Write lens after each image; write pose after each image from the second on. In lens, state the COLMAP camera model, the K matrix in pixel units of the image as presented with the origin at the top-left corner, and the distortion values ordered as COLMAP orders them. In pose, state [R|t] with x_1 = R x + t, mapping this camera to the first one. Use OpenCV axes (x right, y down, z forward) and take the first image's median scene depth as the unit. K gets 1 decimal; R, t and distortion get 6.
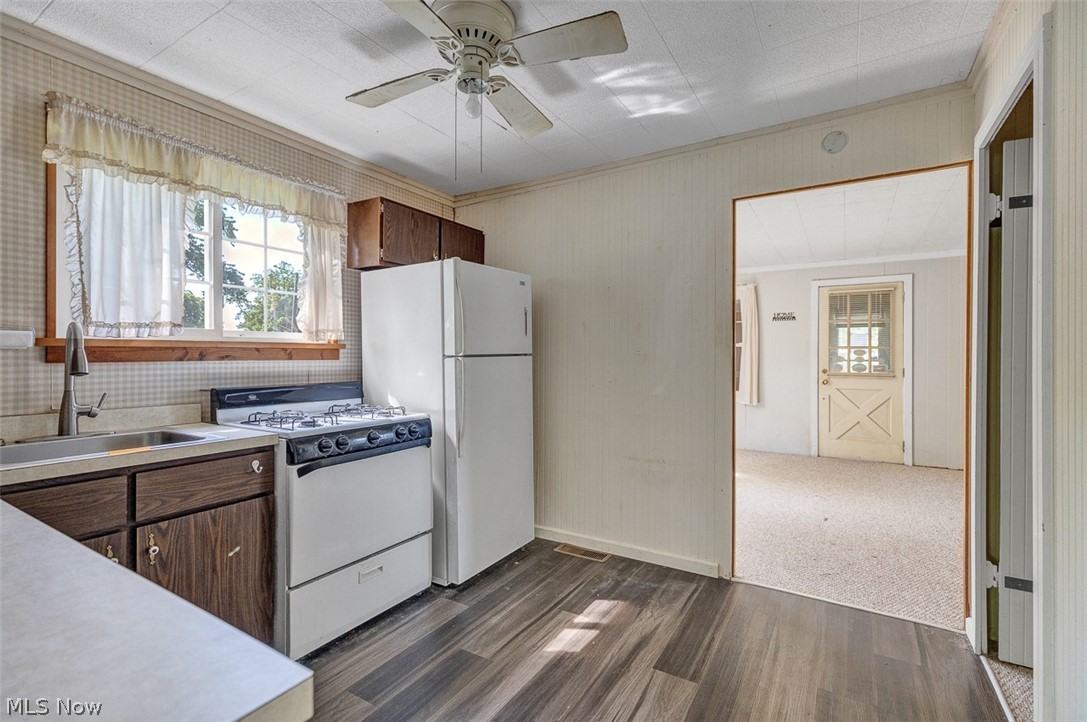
lens RADIAL K [[499.0, 0, 552.8], [0, 499.0, 351.7], [0, 0, 1]] dist [0.001262, -0.002673]
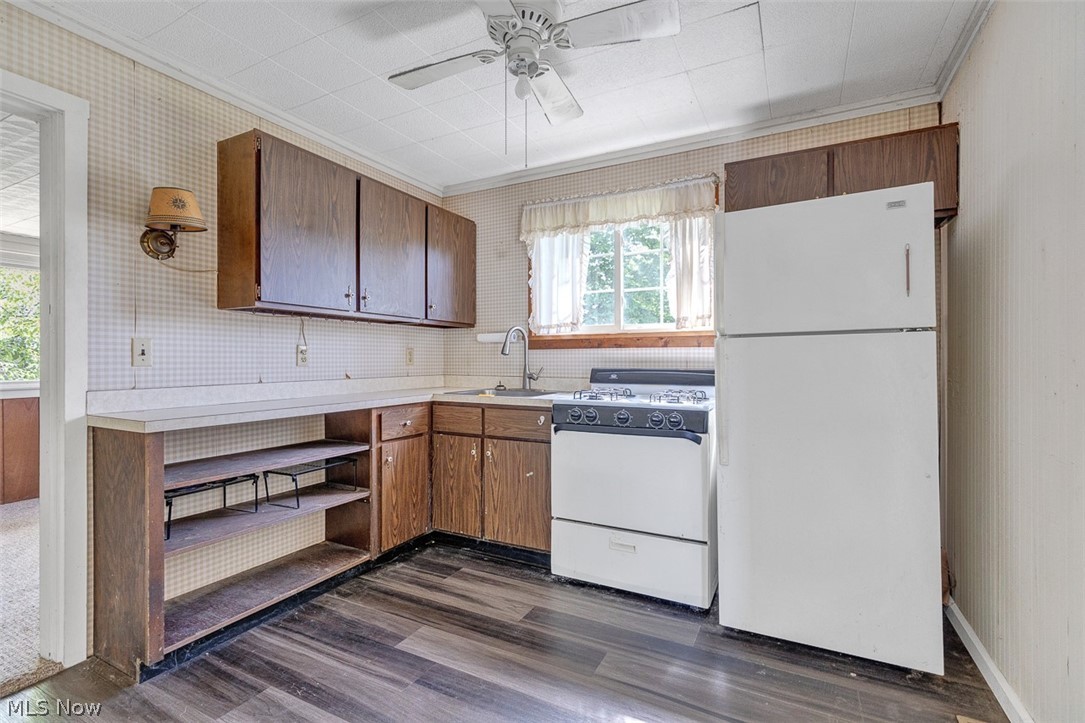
lens RADIAL K [[498.1, 0, 527.3], [0, 498.1, 360.7], [0, 0, 1]] dist [0.001262, -0.002673]
pose [[0.032928, -0.001174, -0.999457, 0.661913], [0.006856, 0.999976, -0.000949, 0.052497], [0.999434, -0.006821, 0.032935, 0.751042]]
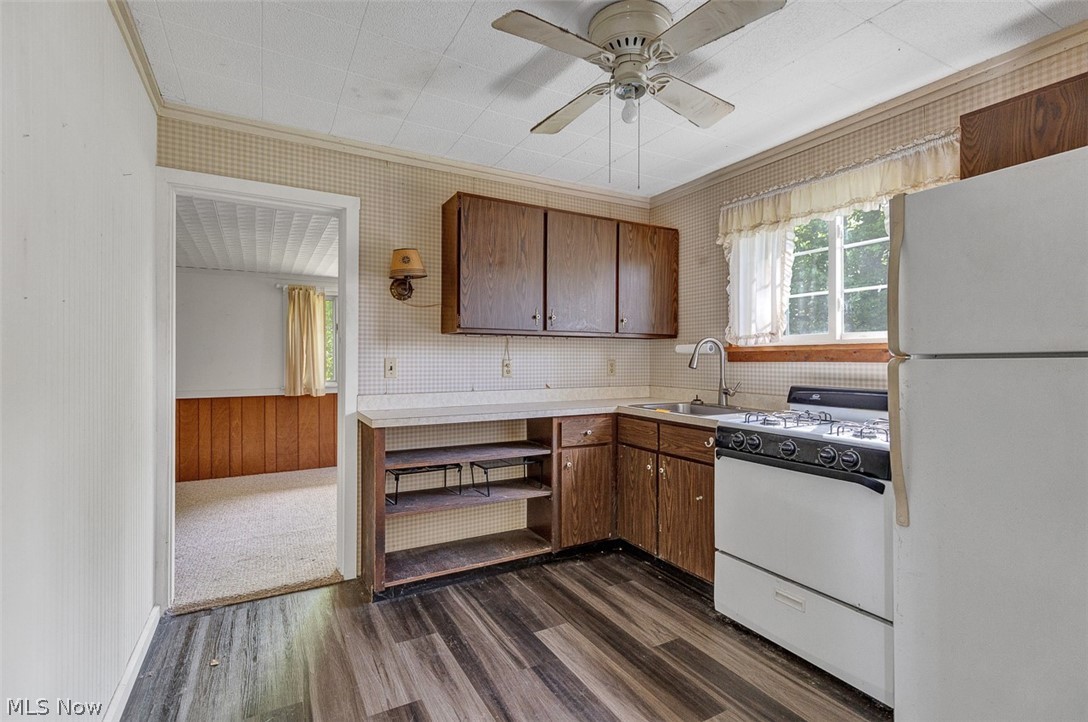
lens RADIAL K [[499.4, 0, 528.3], [0, 499.4, 357.5], [0, 0, 1]] dist [0.001262, -0.002673]
pose [[-0.524626, -0.004224, -0.851323, 0.631405], [0.003301, 0.999970, -0.006995, 0.013924], [0.851327, -0.006480, -0.524596, 1.052420]]
